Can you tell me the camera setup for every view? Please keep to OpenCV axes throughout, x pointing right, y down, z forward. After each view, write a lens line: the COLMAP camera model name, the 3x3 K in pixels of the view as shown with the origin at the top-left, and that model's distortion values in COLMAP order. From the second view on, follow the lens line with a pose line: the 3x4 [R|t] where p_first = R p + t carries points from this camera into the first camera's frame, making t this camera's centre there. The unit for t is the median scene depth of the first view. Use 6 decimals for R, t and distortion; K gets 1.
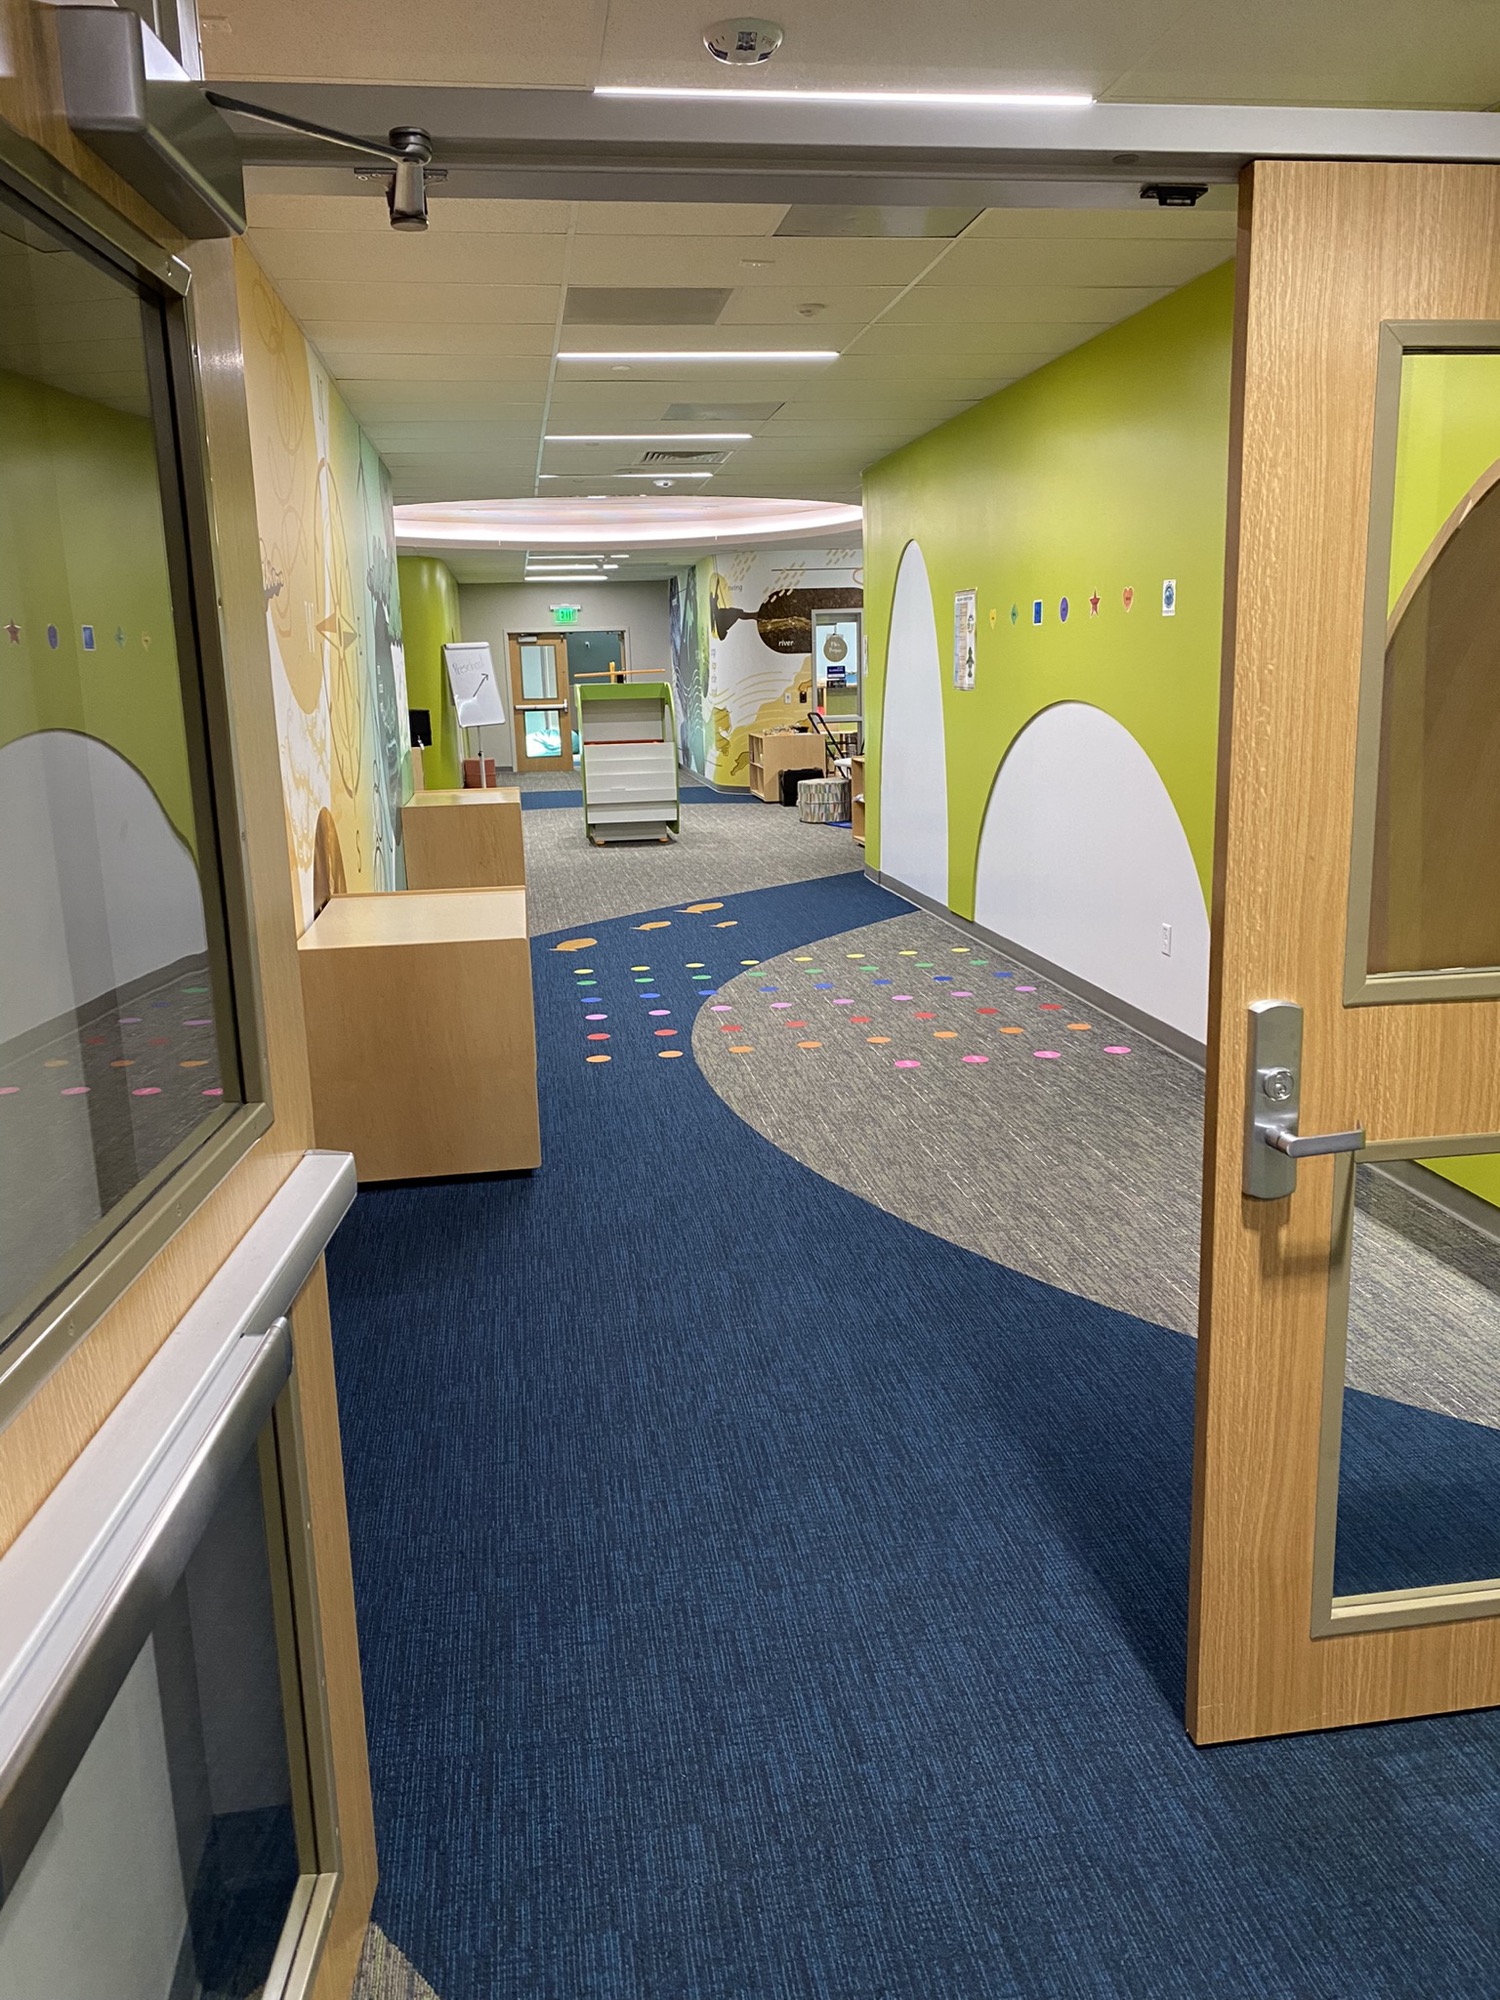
lens RADIAL K [[1504.3, 0, 750.0], [0, 1504.3, 1000.0], [0, 0, 1]] dist [0.006914, -0.006345]
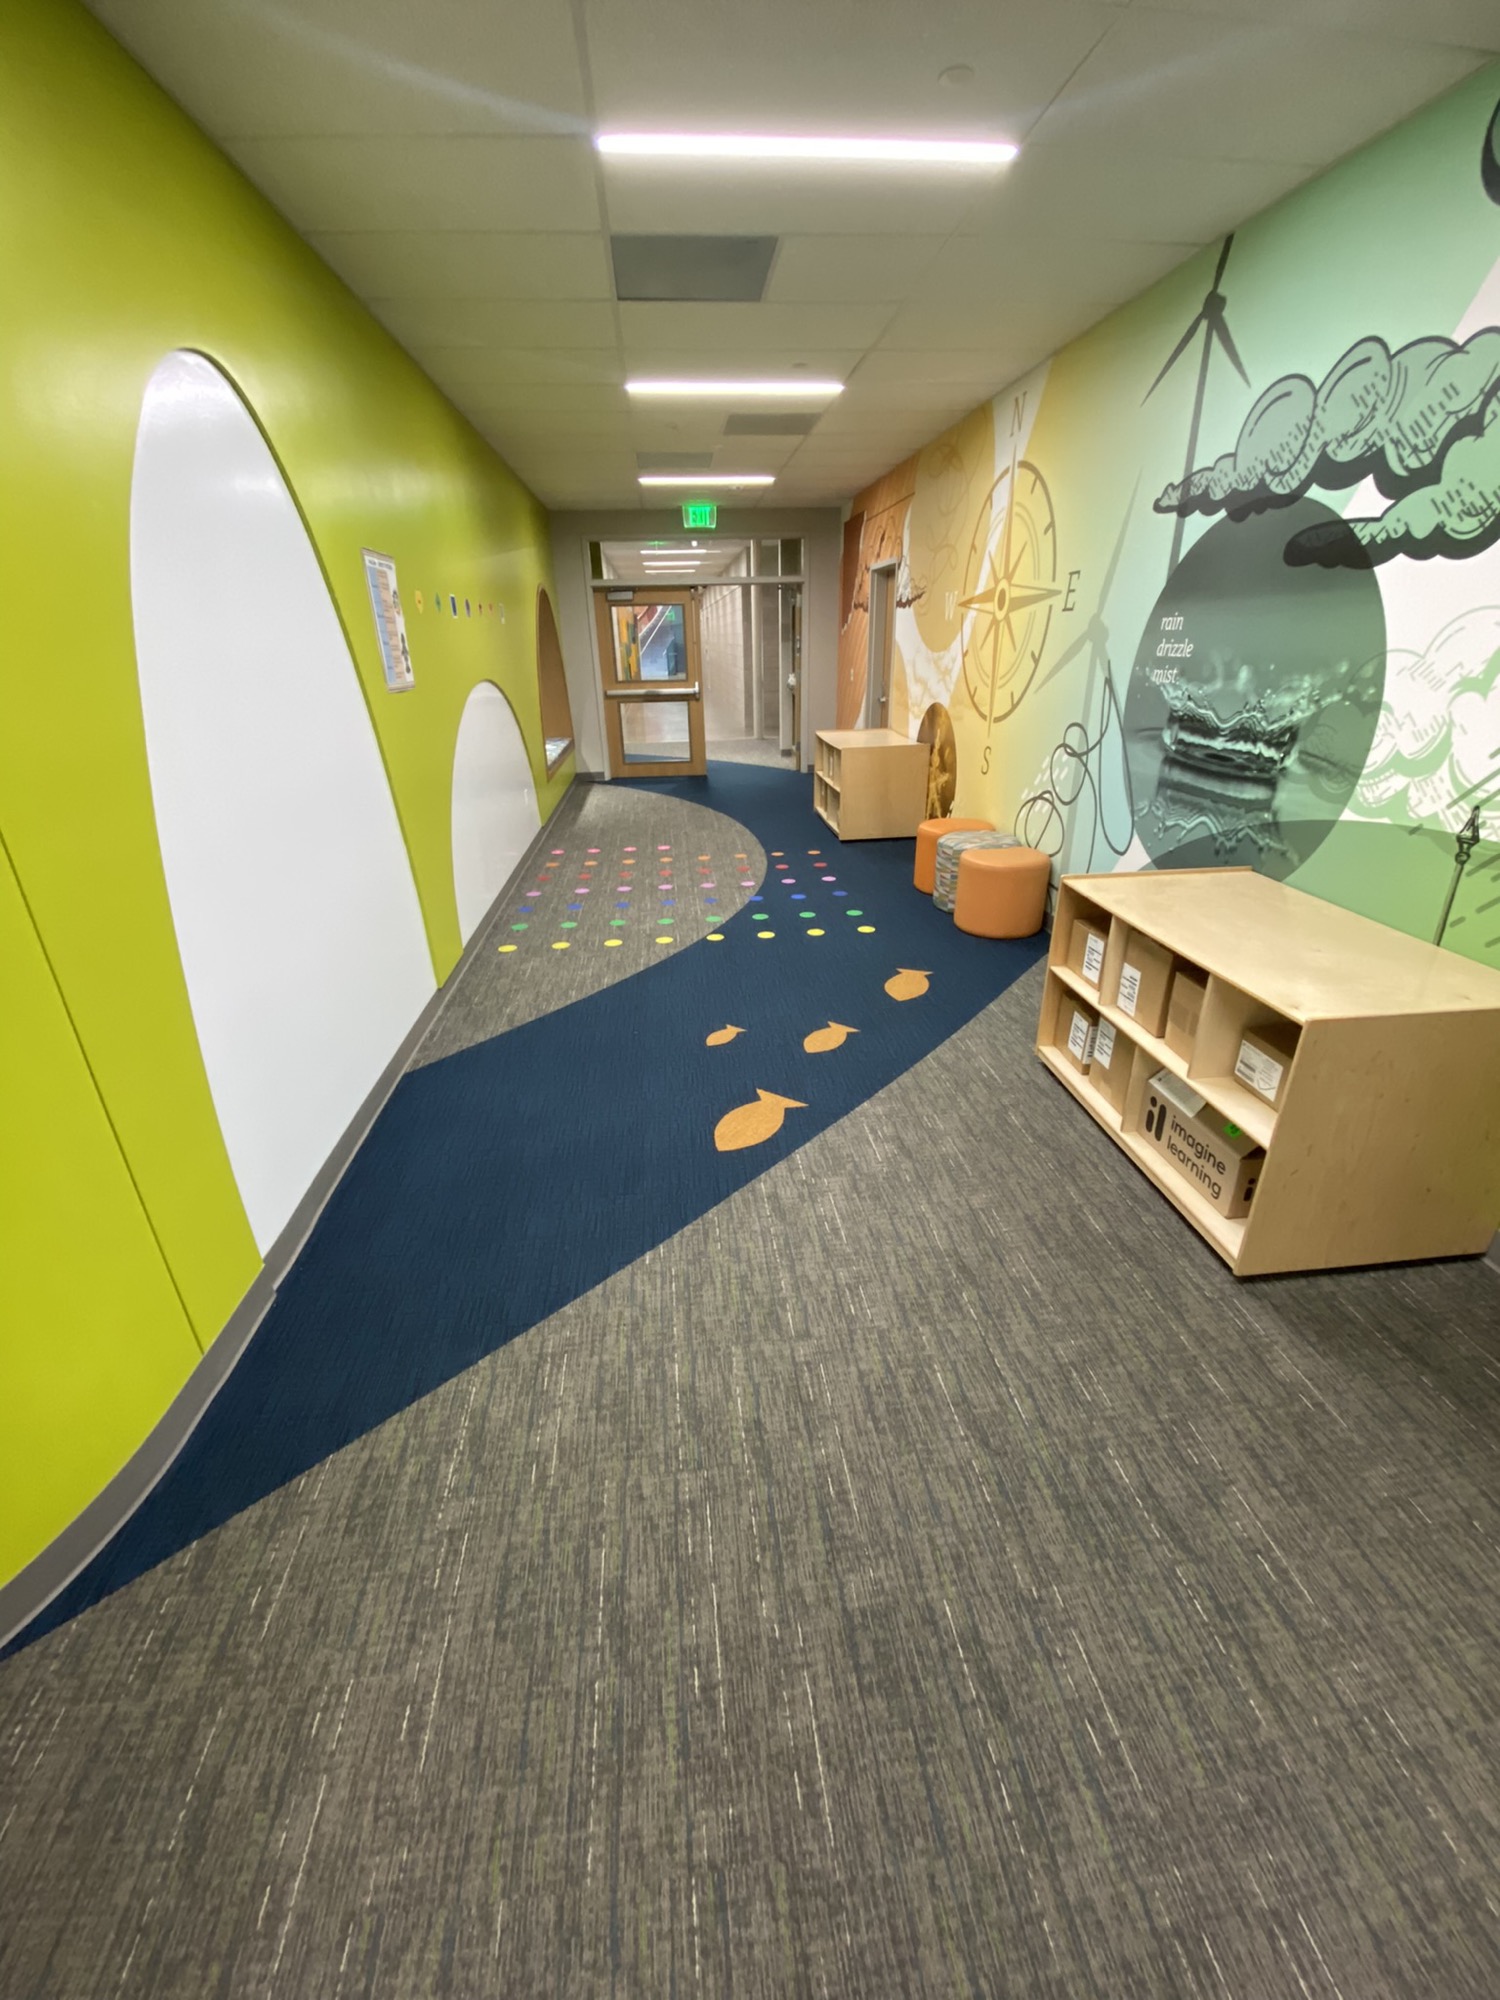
lens RADIAL K [[807.8, 0, 738.2], [0, 807.8, 1009.2], [0, 0, 1]] dist [0.000692, -0.014911]
pose [[-0.996829, 0.019481, 0.077150, -0.071771], [0.062167, 0.795865, 0.602274, -0.394082], [-0.049668, 0.605161, -0.794552, 1.774667]]
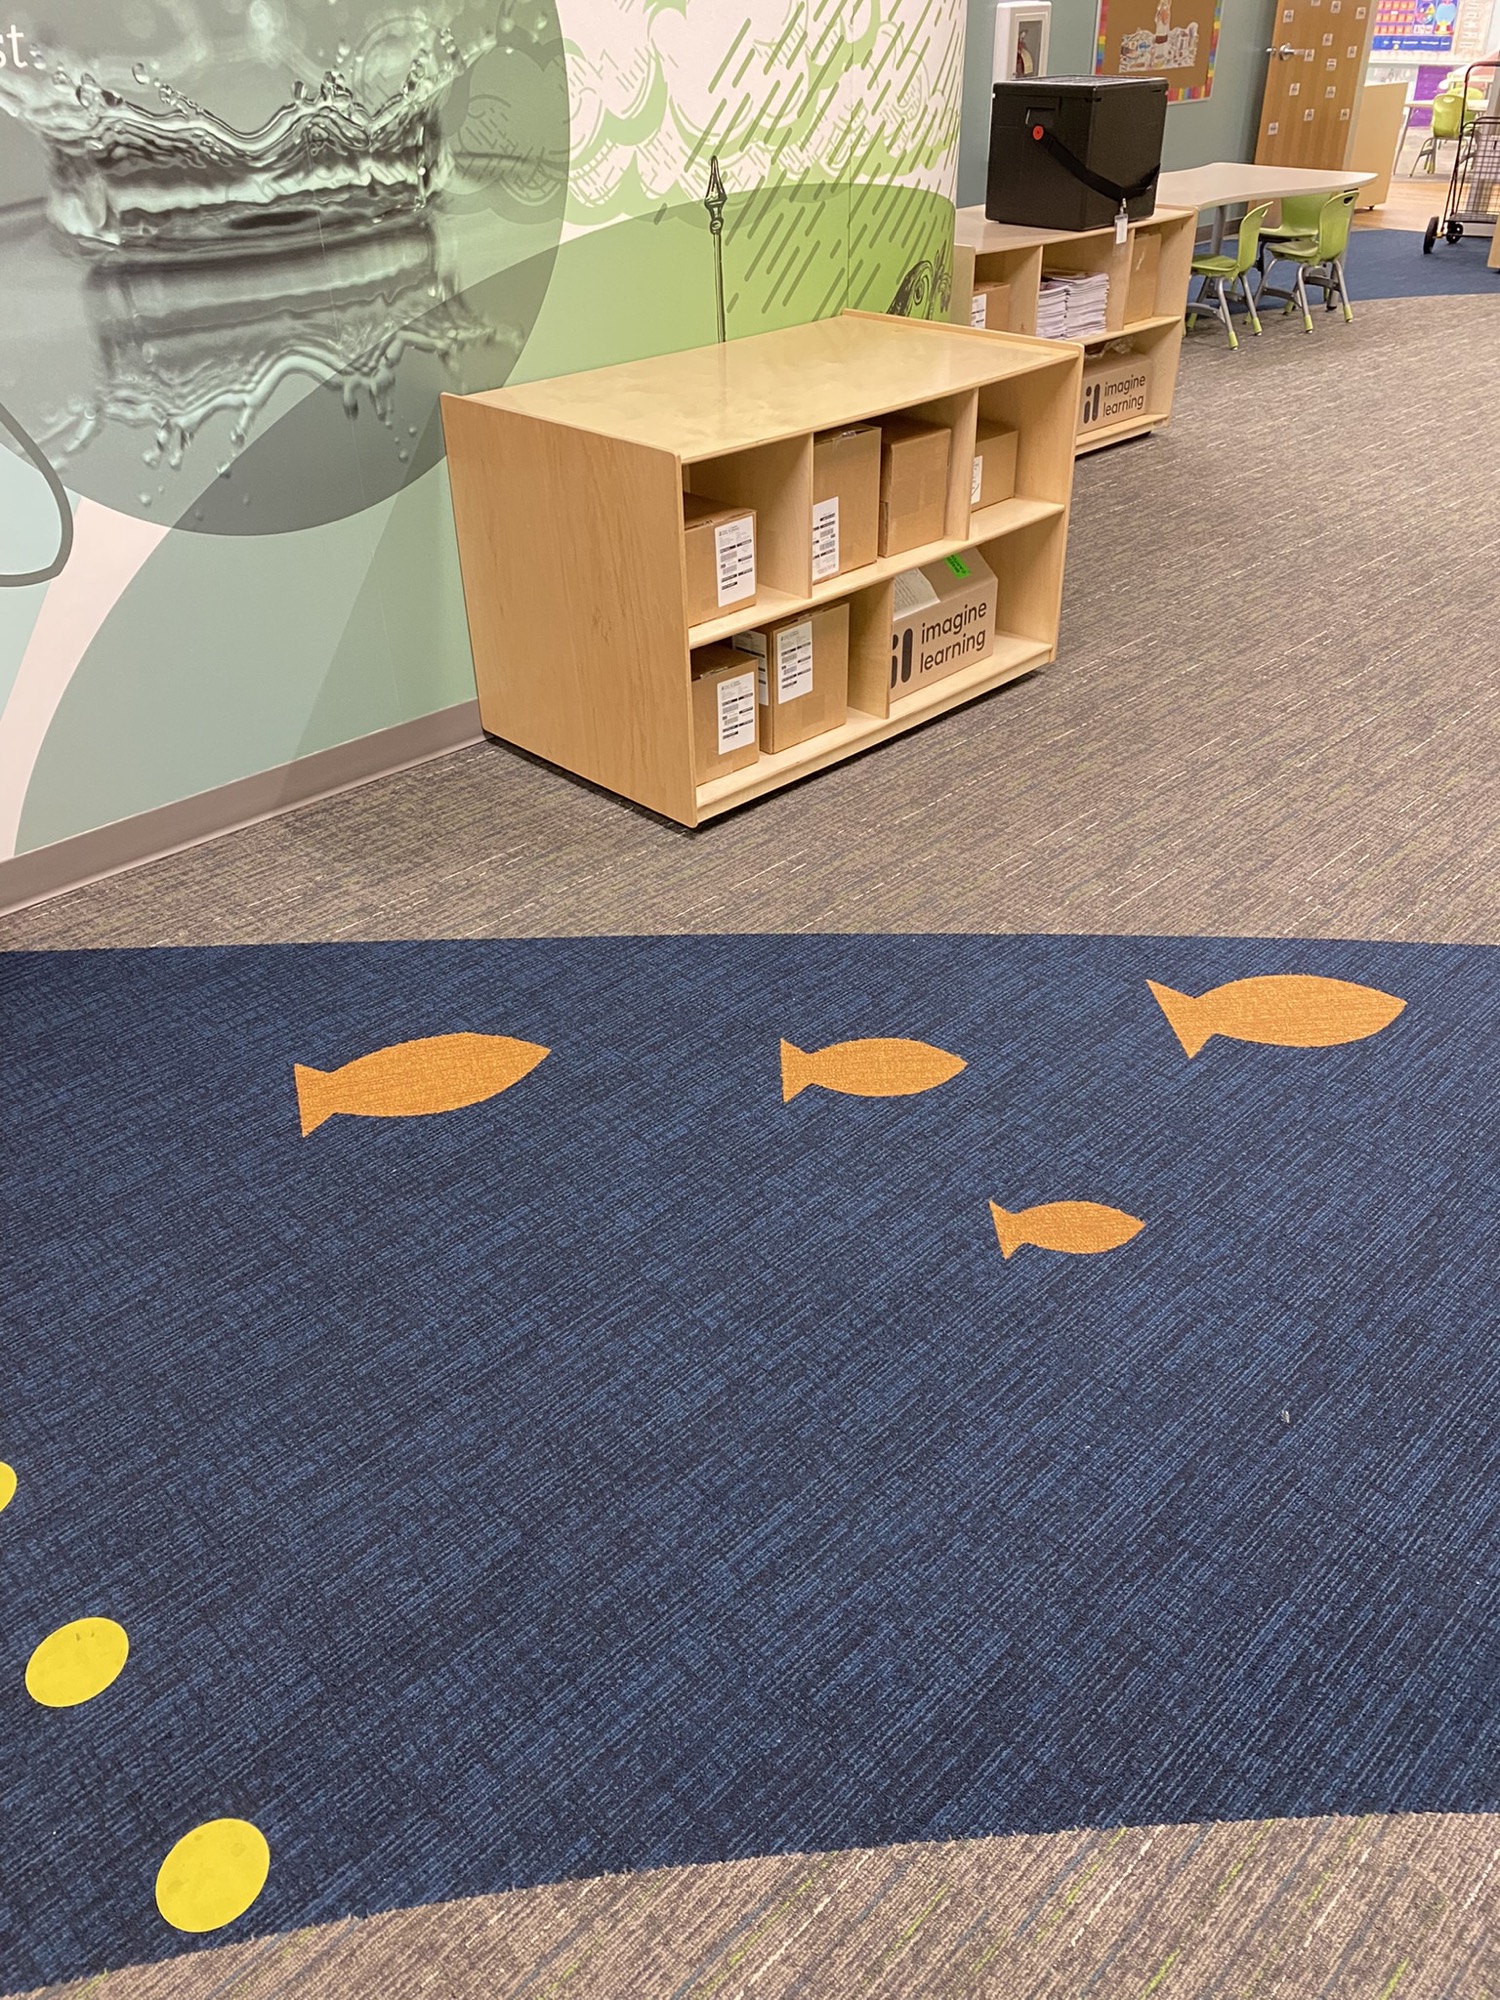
lens RADIAL K [[1504.3, 0, 750.0], [0, 1504.3, 1000.0], [0, 0, 1]] dist [0.006914, -0.006345]
pose [[0.584444, 0.465885, -0.664361, 0.125845], [-0.171550, 0.871186, 0.460006, -0.239894], [0.793092, -0.154877, 0.589082, 1.141144]]
